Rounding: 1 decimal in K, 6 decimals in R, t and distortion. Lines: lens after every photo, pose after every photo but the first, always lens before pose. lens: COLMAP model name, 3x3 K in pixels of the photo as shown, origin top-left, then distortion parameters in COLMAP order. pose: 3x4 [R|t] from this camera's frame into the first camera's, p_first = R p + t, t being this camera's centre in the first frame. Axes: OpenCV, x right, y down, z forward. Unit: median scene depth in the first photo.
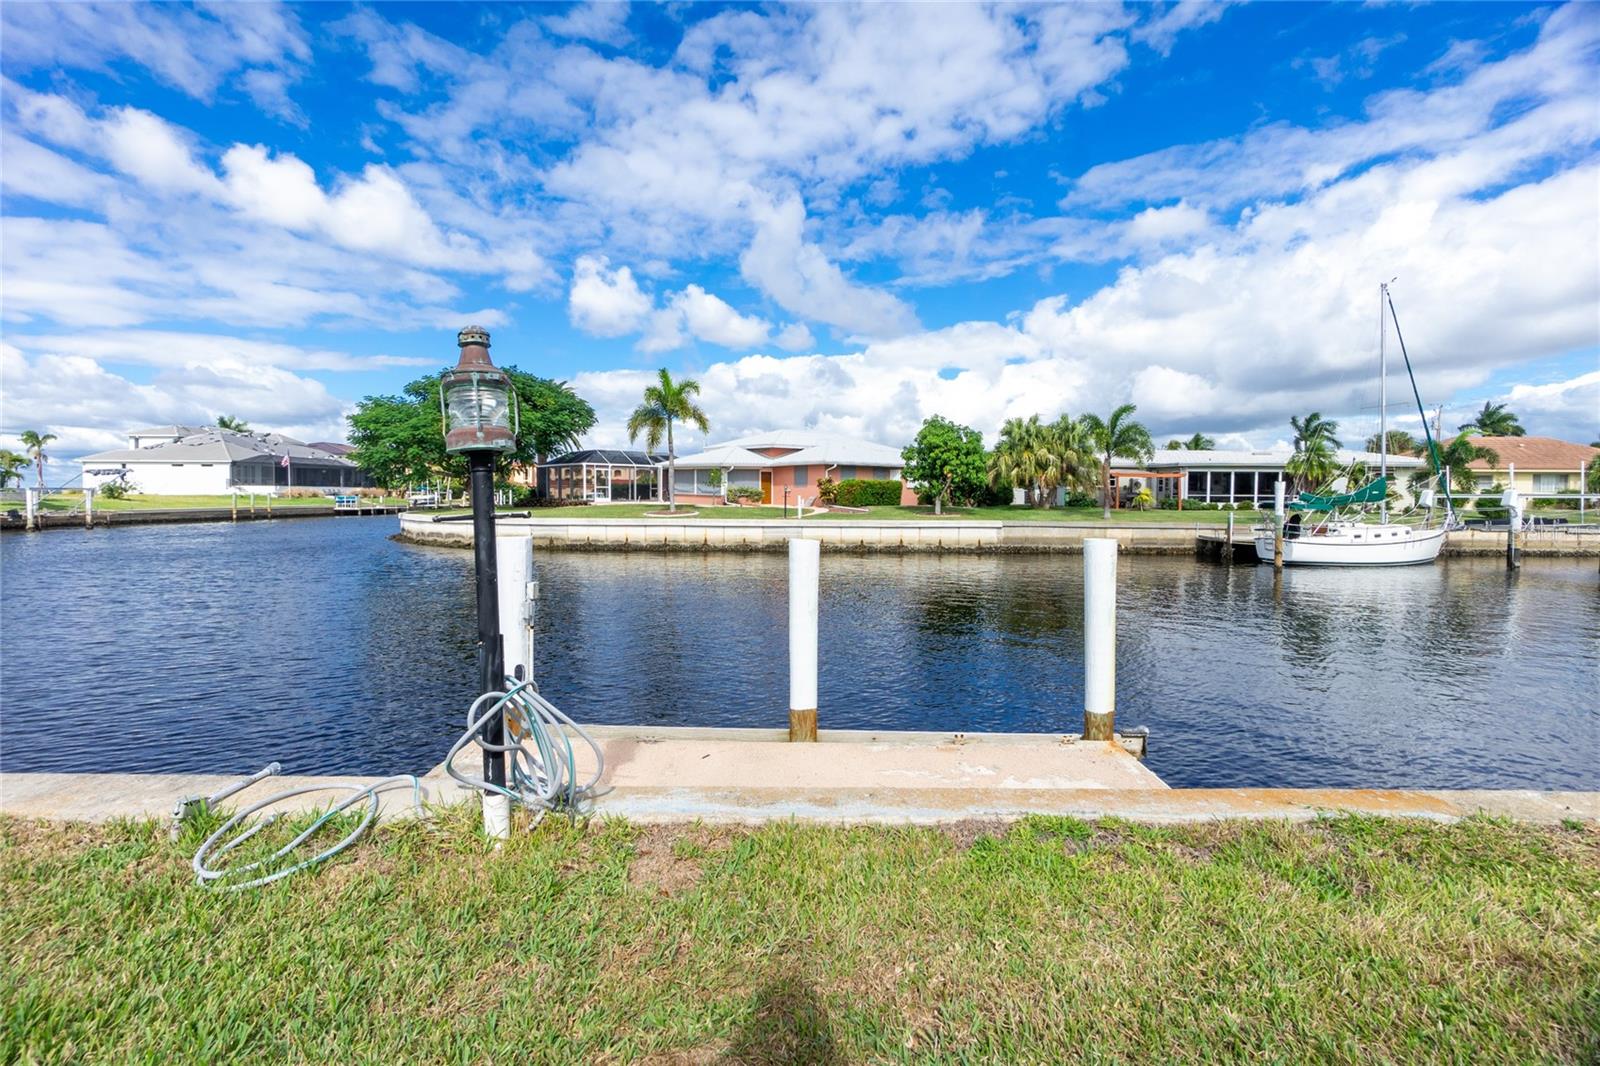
lens RADIAL K [[709.8, 0, 800.9], [0, 709.8, 490.0], [0, 0, 1]] dist [-0.000307, 0.000103]
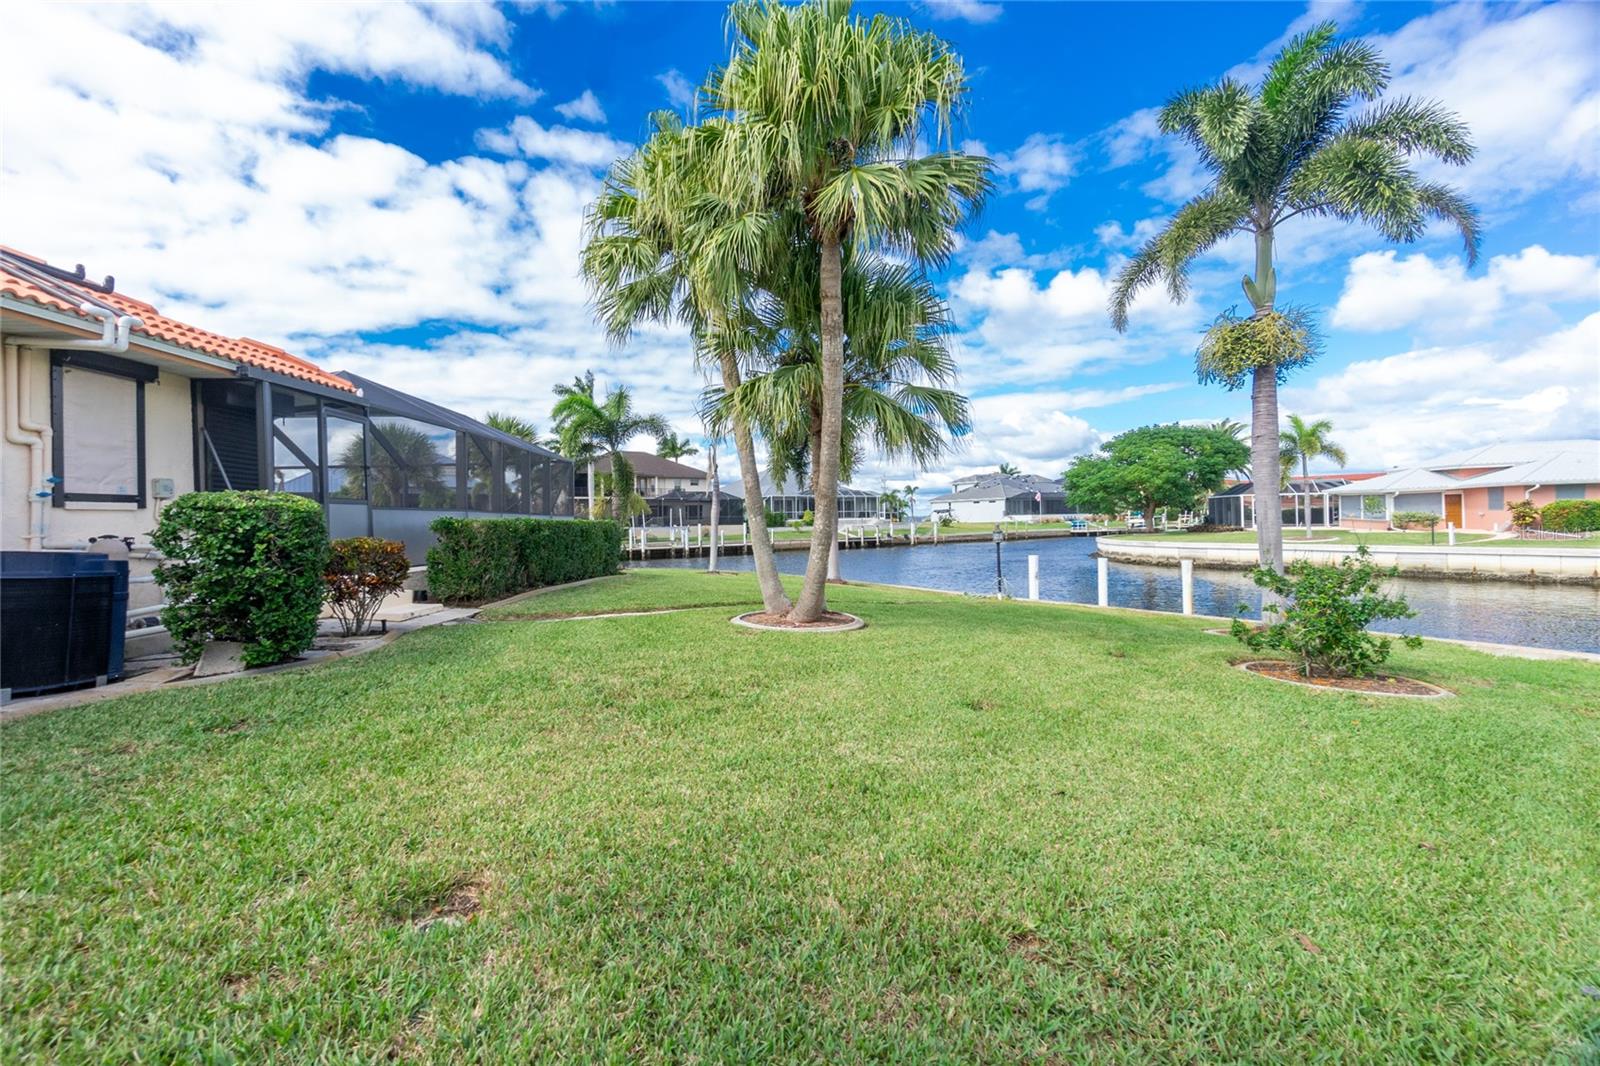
lens RADIAL K [[700.9, 0, 793.5], [0, 700.9, 559.5], [0, 0, 1]] dist [0.000460, 0.000334]
pose [[0.556131, 0.028698, -0.830599, 0.168663], [0.032352, 0.997899, 0.056140, -0.014140], [0.830464, -0.058093, 0.554034, -0.177928]]
